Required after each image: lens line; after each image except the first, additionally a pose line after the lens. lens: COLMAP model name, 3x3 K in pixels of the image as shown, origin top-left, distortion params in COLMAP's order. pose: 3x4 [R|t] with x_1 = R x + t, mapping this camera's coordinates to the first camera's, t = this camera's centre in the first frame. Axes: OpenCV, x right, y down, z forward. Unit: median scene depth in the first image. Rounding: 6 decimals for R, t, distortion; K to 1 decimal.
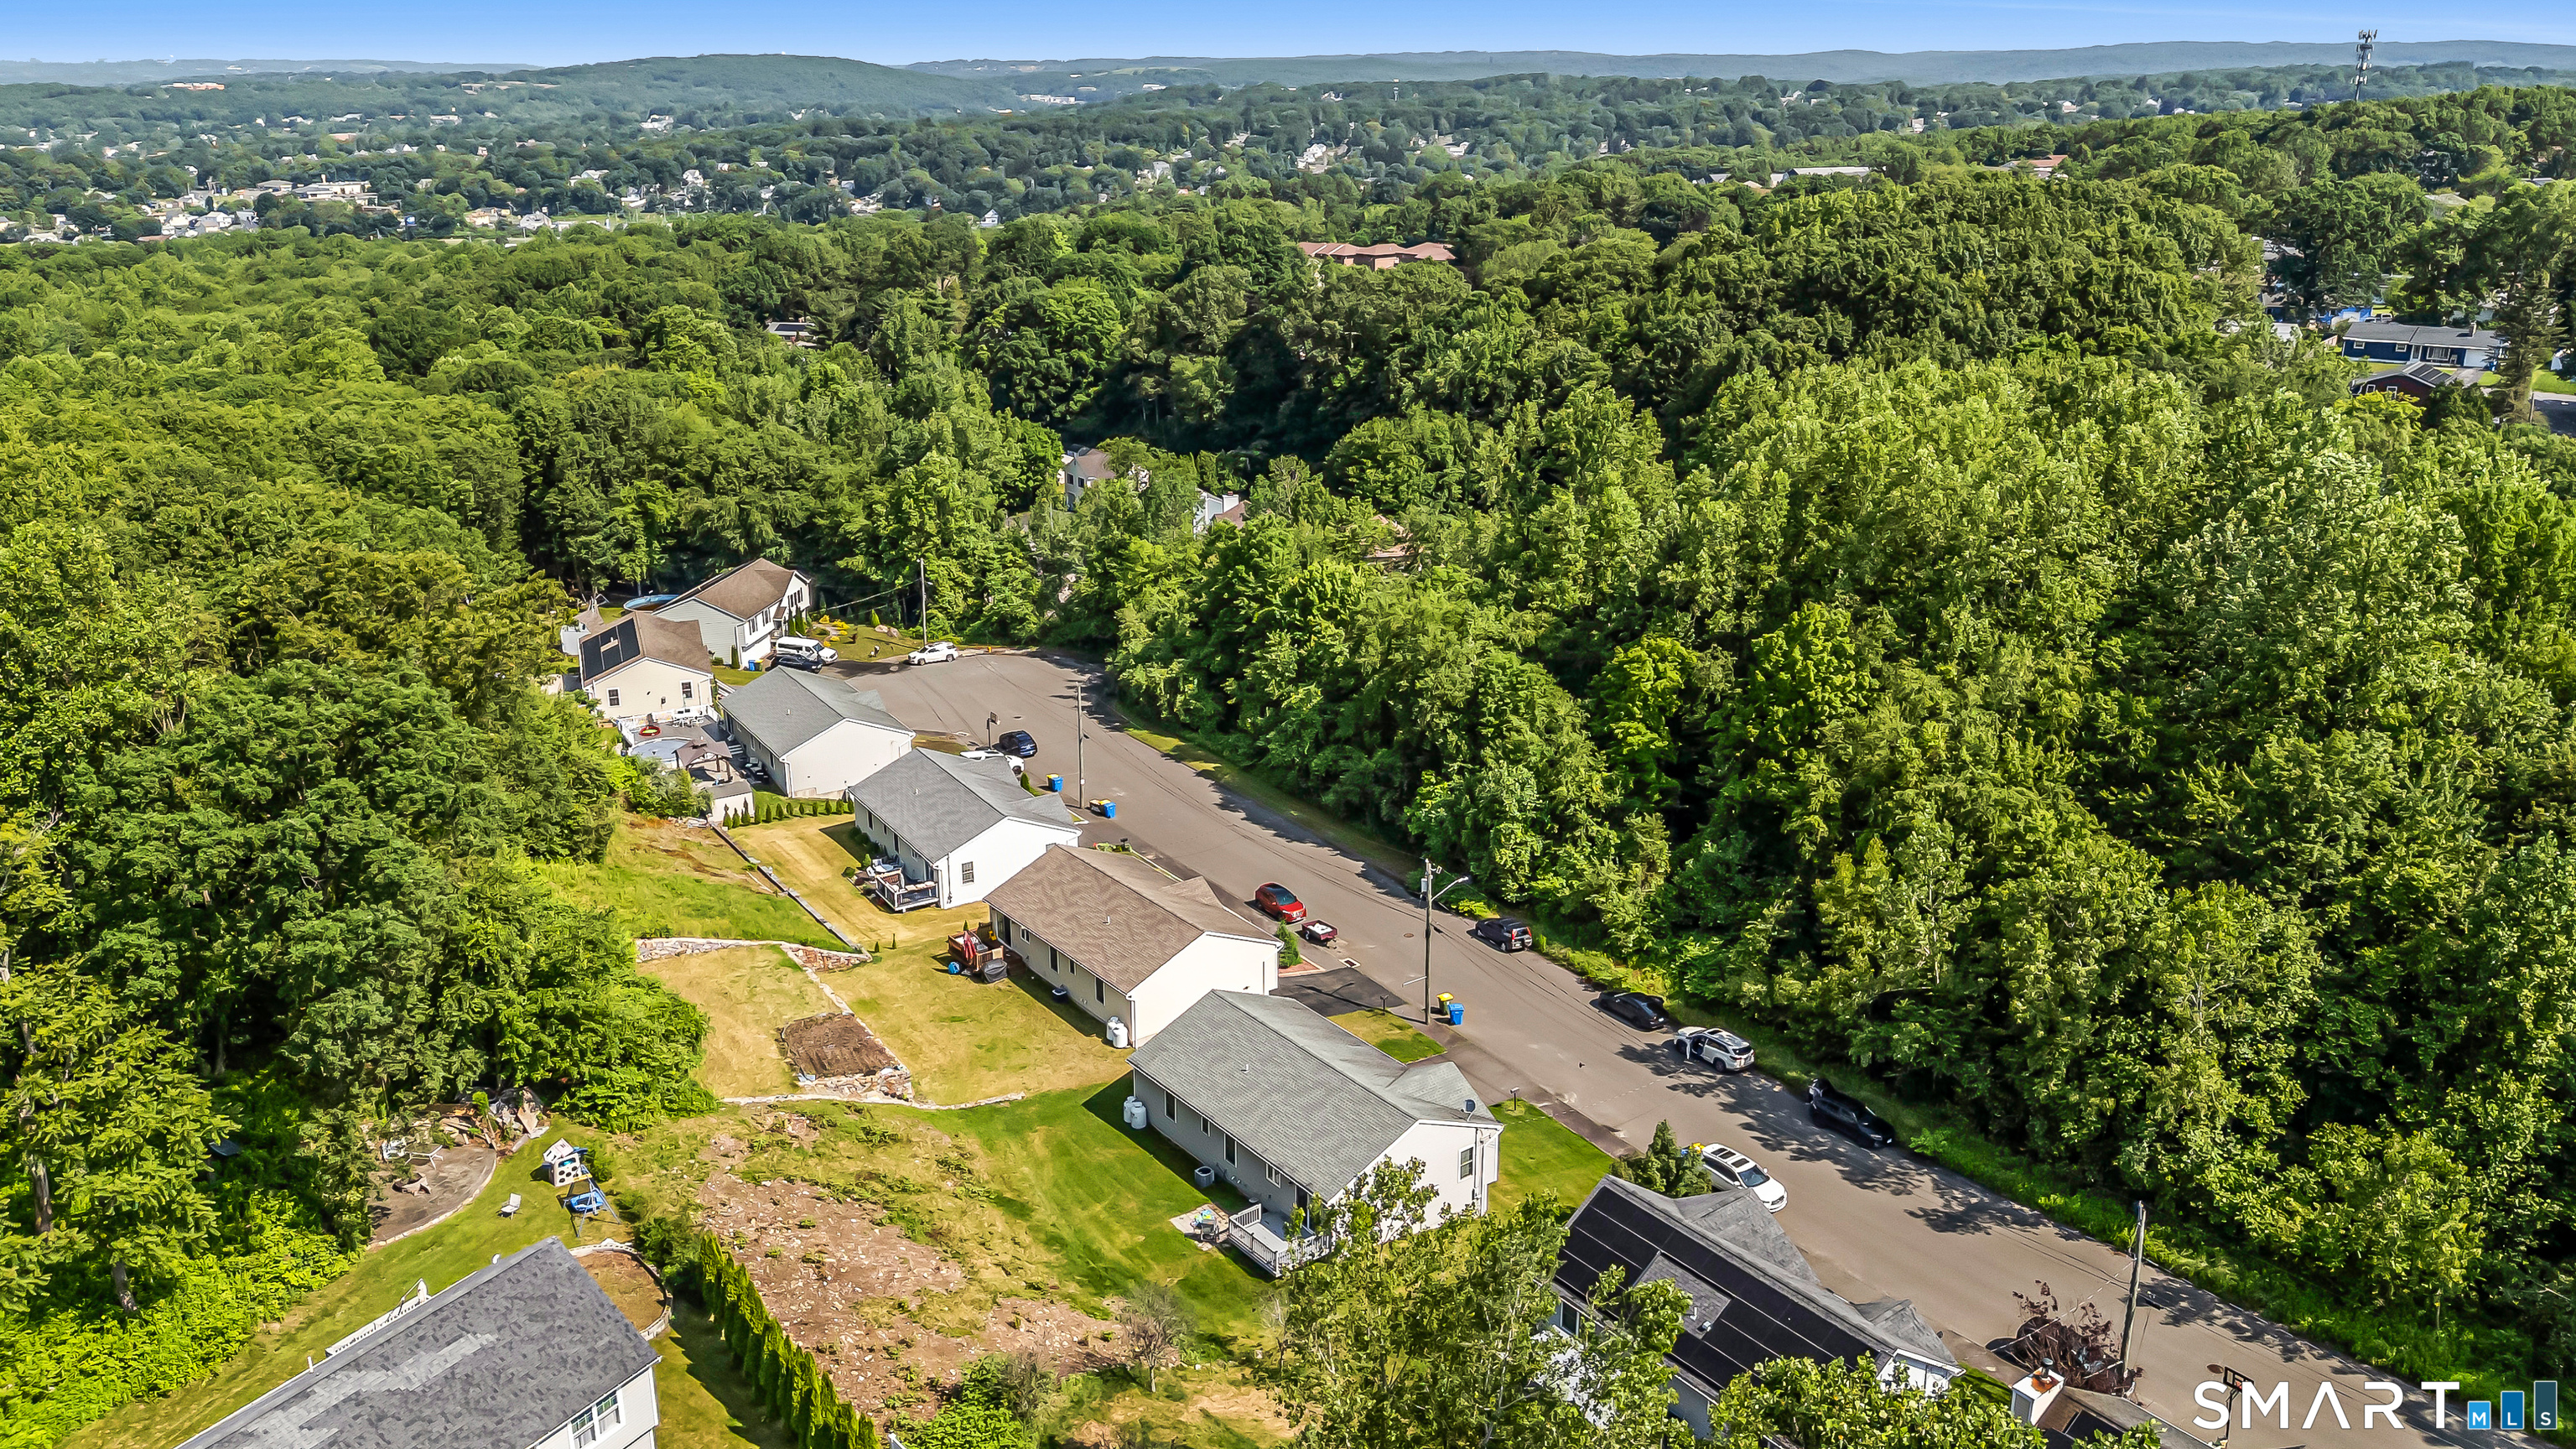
lens RADIAL K [[1876.2, 0, 1290.2], [0, 1876.2, 733.6], [0, 0, 1]] dist [0.066517, -0.076167]
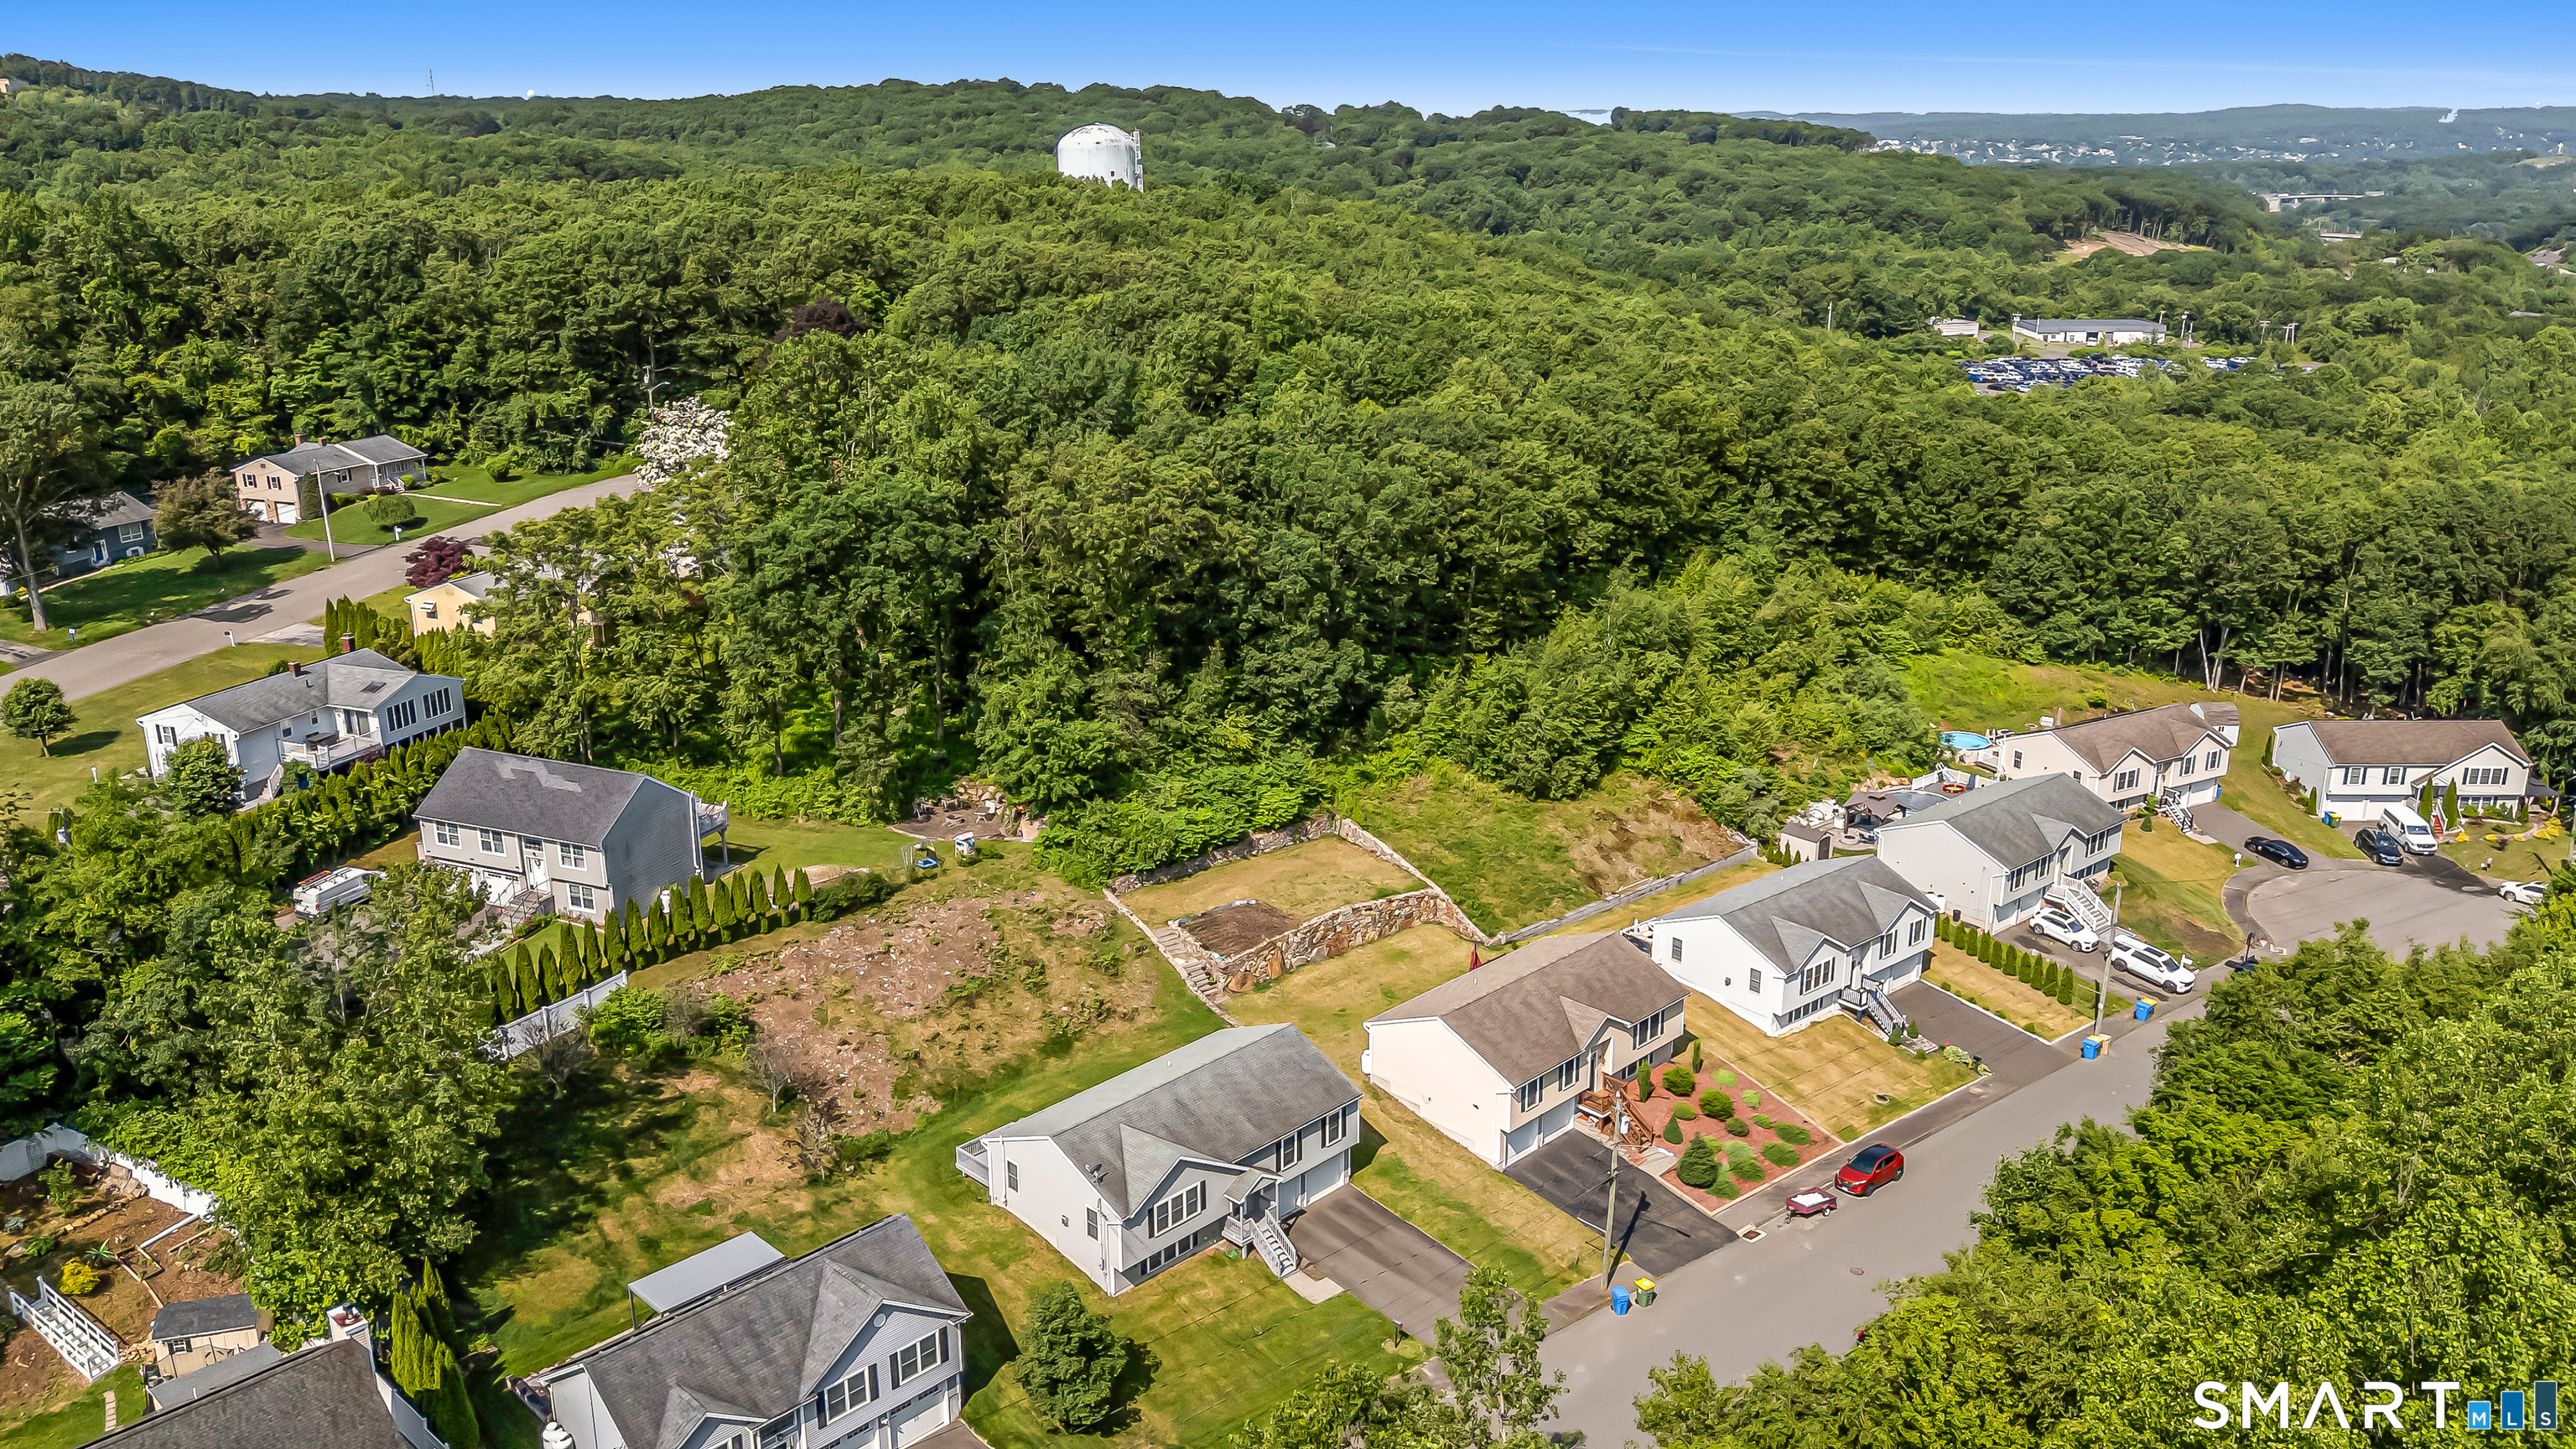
lens RADIAL K [[1876.2, 0, 1273.3], [0, 1876.2, 722.6], [0, 0, 1]] dist [0.066517, -0.076167]
pose [[0.141654, 0.295528, -0.944774, 0.384479], [-0.319304, 0.917026, 0.238974, -0.112261], [0.937005, 0.267818, 0.224264, 0.315404]]
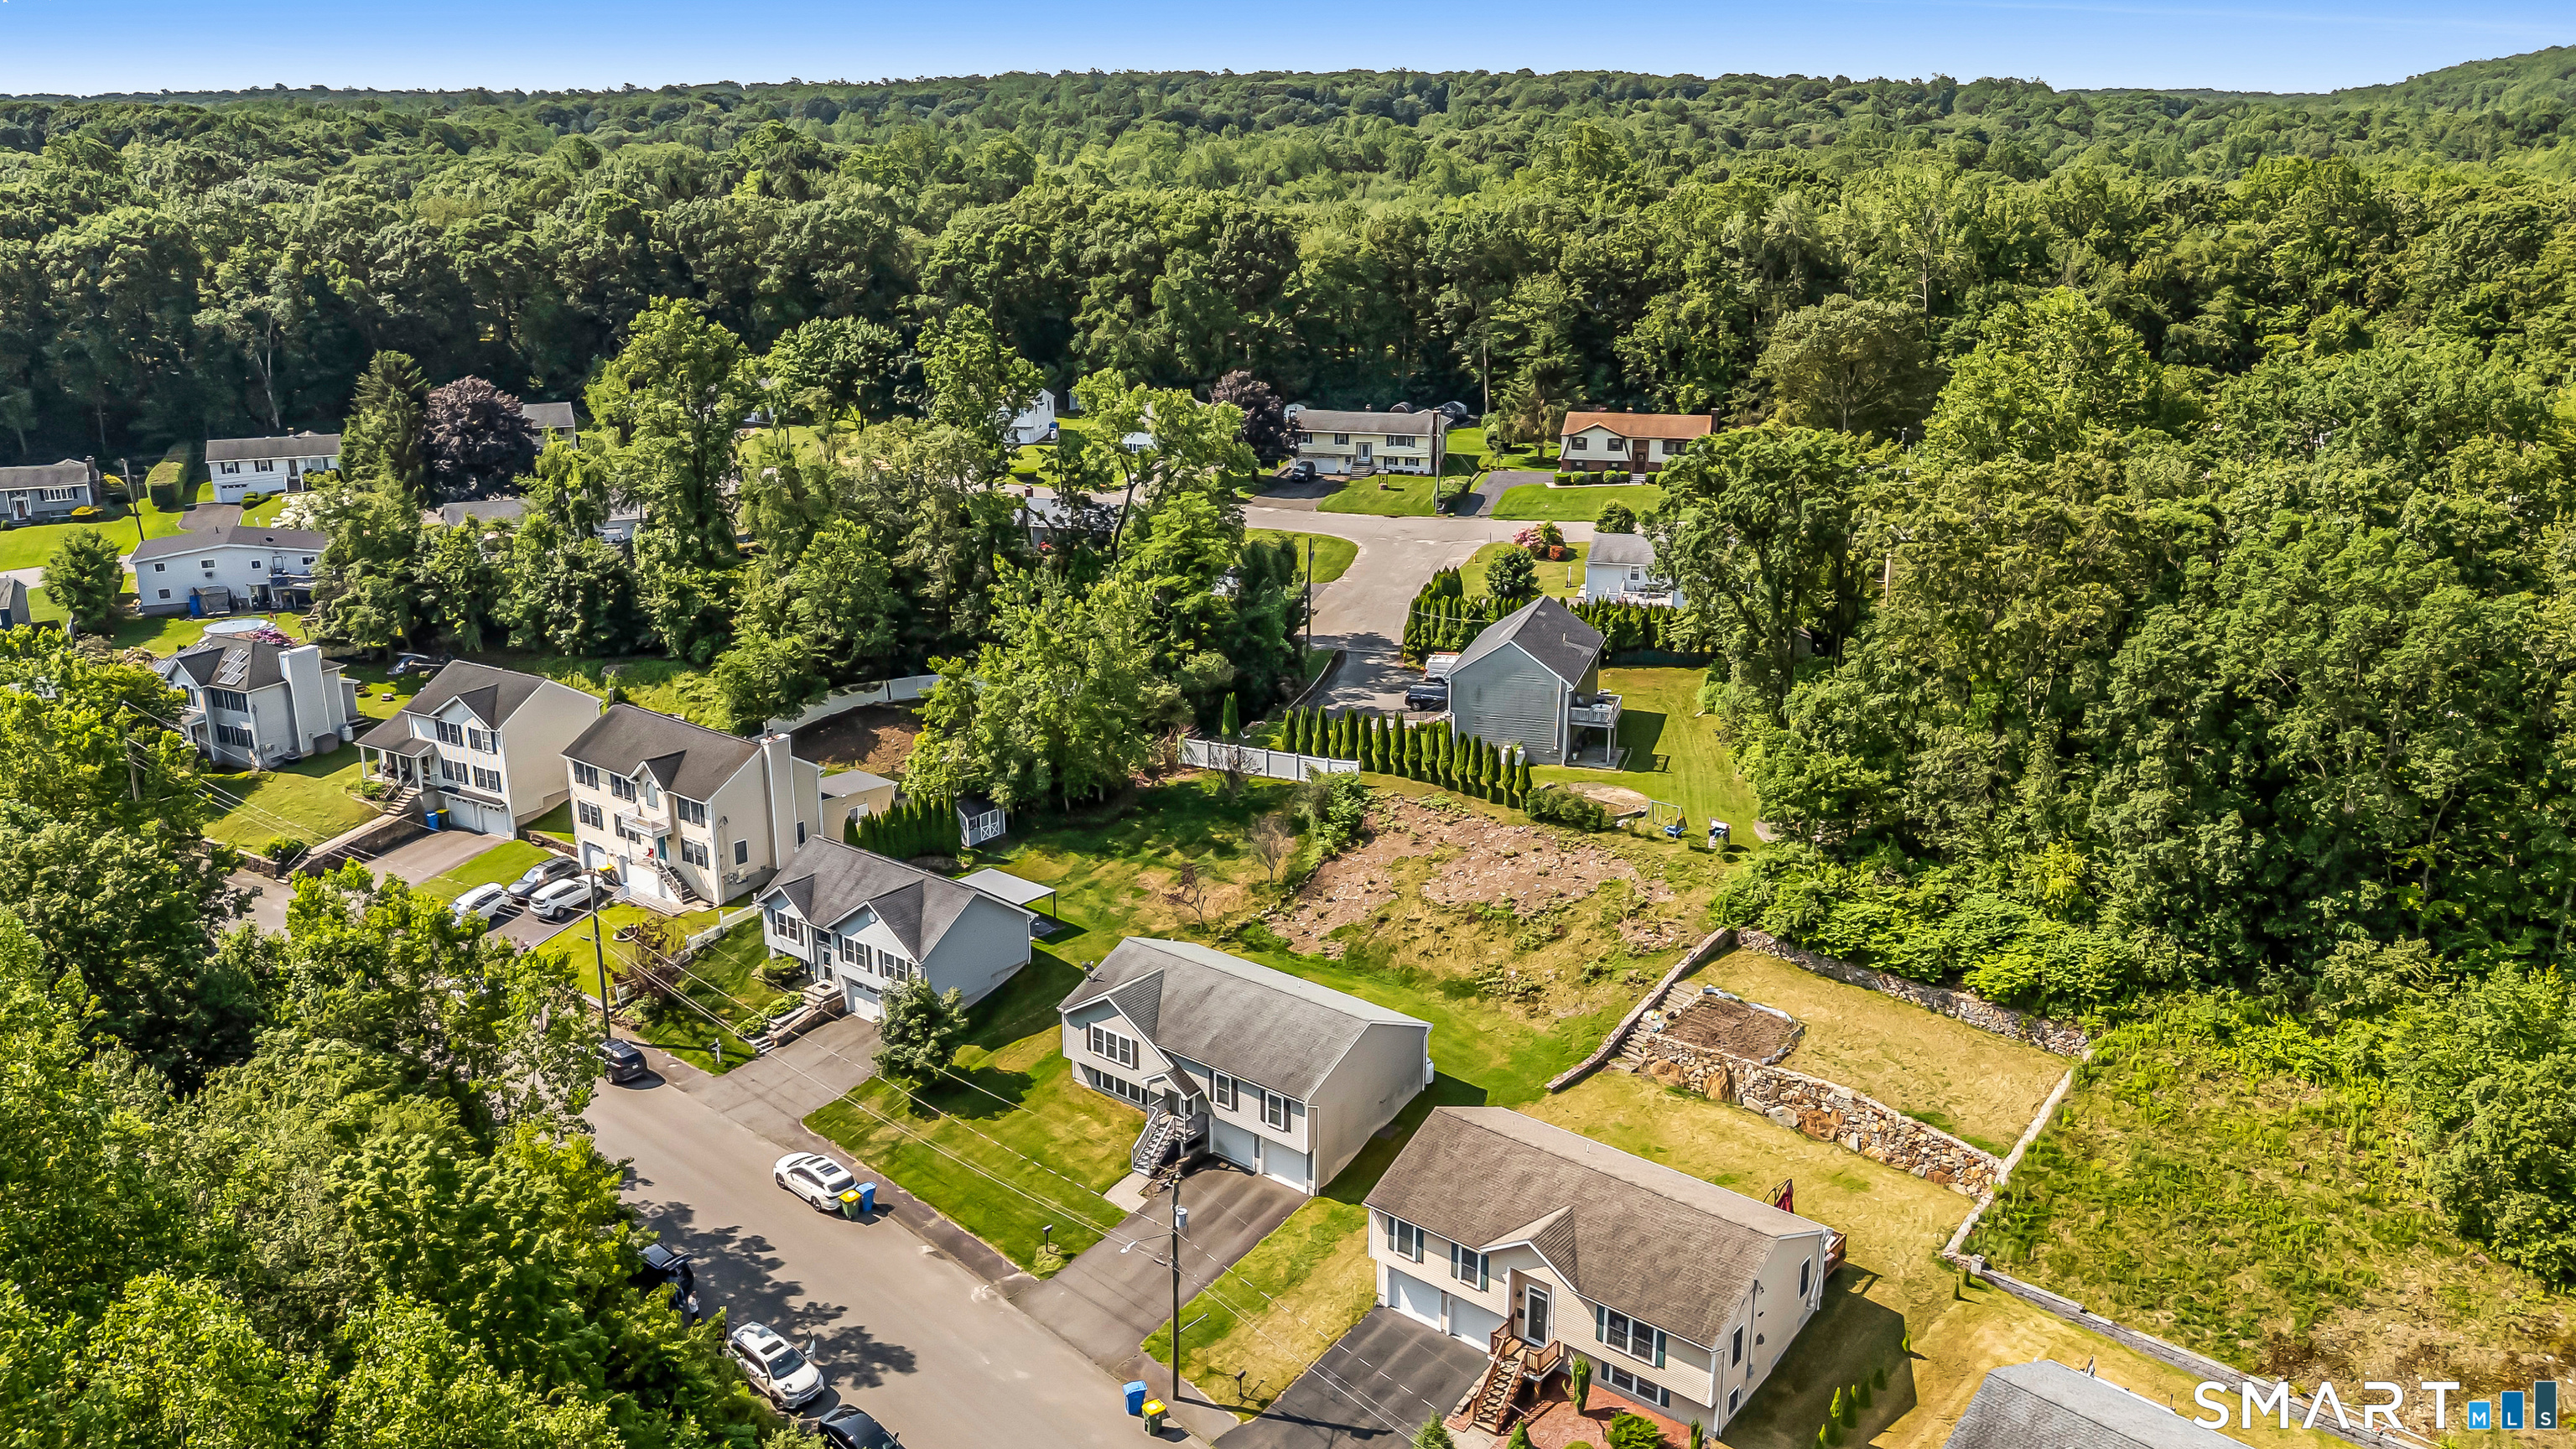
lens RADIAL K [[1876.2, 0, 1295.0], [0, 1876.2, 730.8], [0, 0, 1]] dist [0.066517, -0.076167]
pose [[-0.967154, 0.076266, -0.242479, 0.086736], [-0.081877, 0.809616, 0.581221, -0.230829], [0.240643, 0.581983, -0.776779, 0.725280]]
